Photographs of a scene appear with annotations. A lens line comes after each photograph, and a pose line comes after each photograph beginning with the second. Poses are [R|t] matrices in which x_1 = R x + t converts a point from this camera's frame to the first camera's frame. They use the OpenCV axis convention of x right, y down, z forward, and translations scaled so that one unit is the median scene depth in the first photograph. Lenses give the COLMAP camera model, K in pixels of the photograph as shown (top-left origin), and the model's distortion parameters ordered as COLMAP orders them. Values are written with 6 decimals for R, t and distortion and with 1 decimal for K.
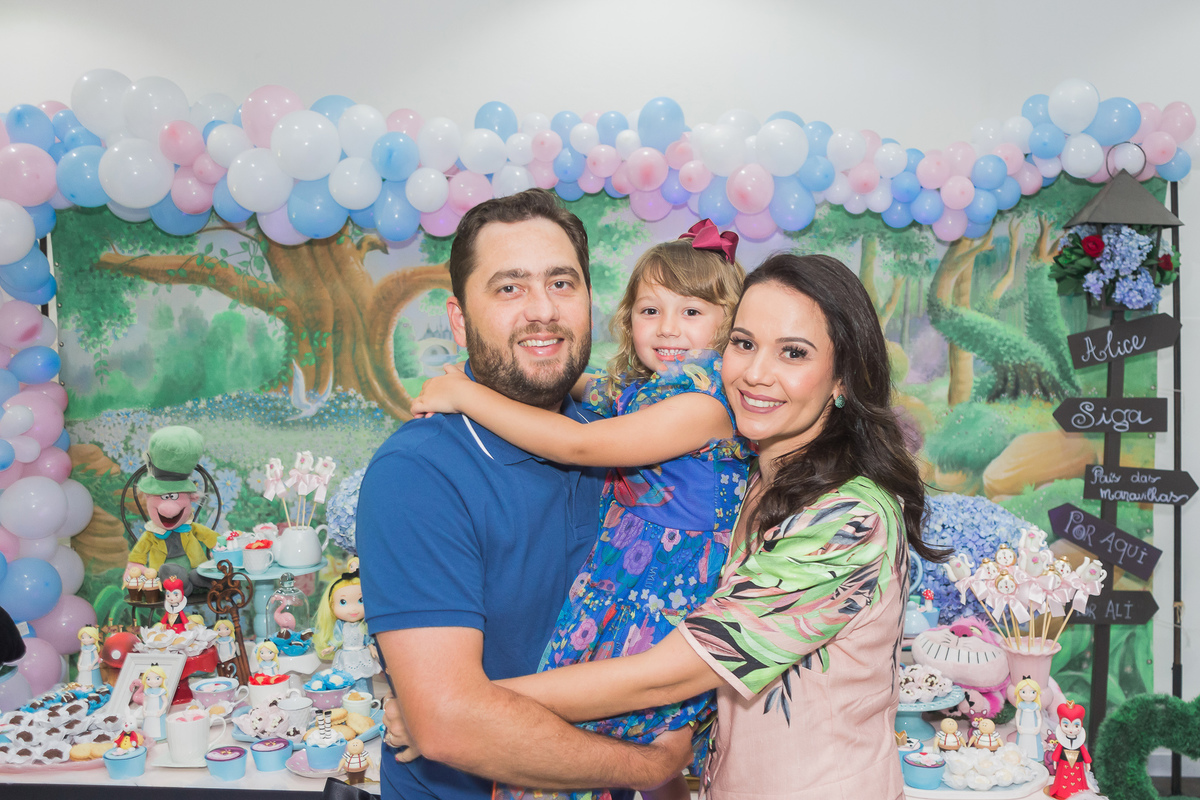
lens RADIAL K [[1084.6, 0, 646.1], [0, 1084.6, 367.0], [0, 0, 1]] dist [-0.102605, 0.096849]
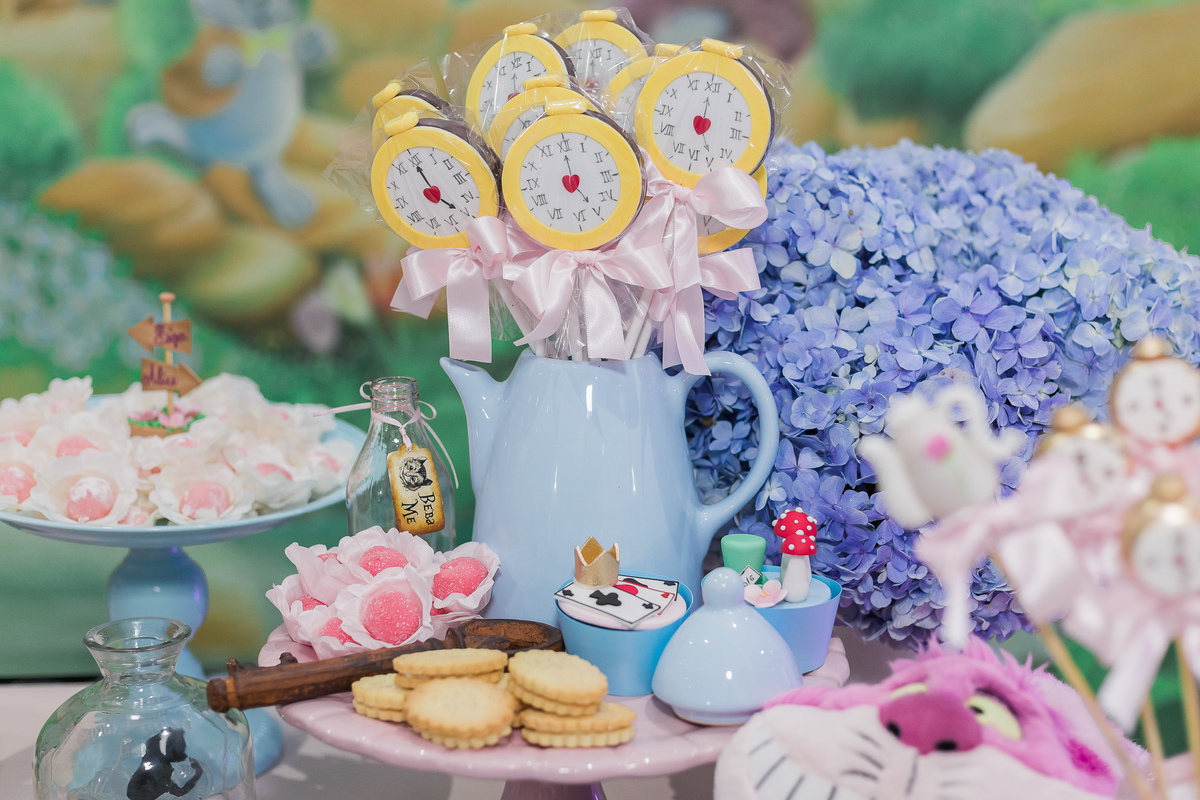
lens RADIAL K [[1859.3, 0, 600.0], [0, 1859.3, 400.0], [0, 0, 1]] dist [-0.002893, 0.035973]
pose [[0.991322, -0.016357, 0.130436, 0.100054], [-0.011847, 0.977075, 0.212565, 0.056535], [-0.130923, -0.212266, 0.968402, 0.367210]]
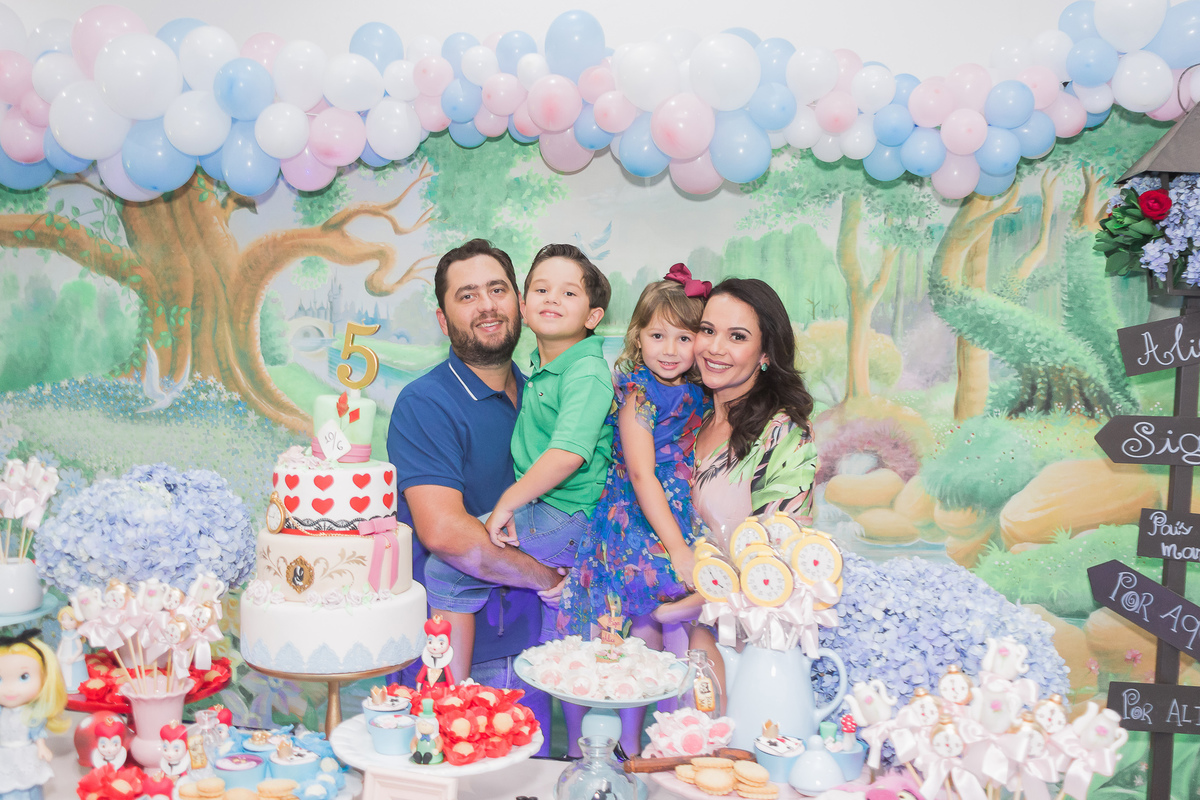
lens RADIAL K [[1130.5, 0, 559.4], [0, 1130.5, 339.6], [0, 0, 1]] dist [-0.119180, 0.112311]
pose [[0.991900, 0.022463, -0.125020, 0.104008], [-0.024681, 0.999564, -0.016220, -0.000800], [0.124601, 0.019175, 0.992022, 0.195172]]
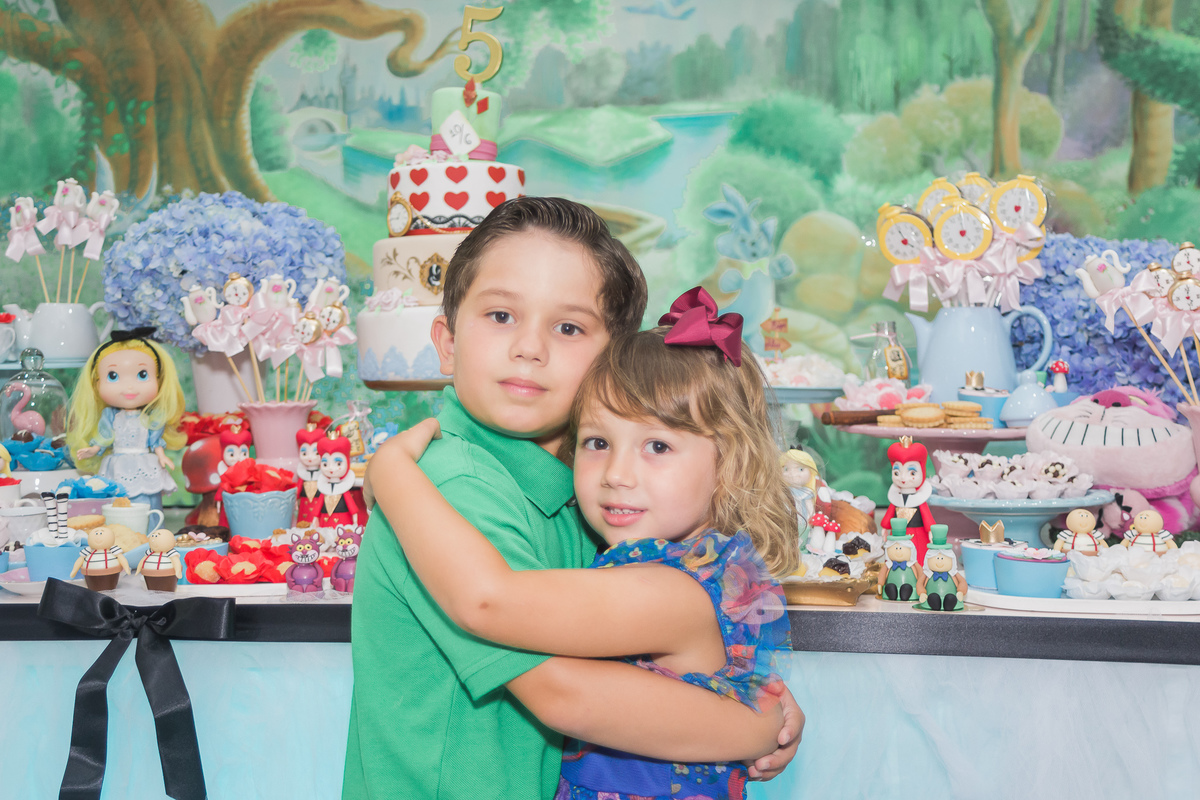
lens RADIAL K [[1606.4, 0, 572.3], [0, 1606.4, 409.4], [0, 0, 1]] dist [0.103178, 0.177046]
pose [[0.996965, 0.002727, -0.077807, 0.037306], [0.000321, 0.999234, 0.039141, 0.122452], [0.077855, -0.039047, 0.996200, 0.041582]]
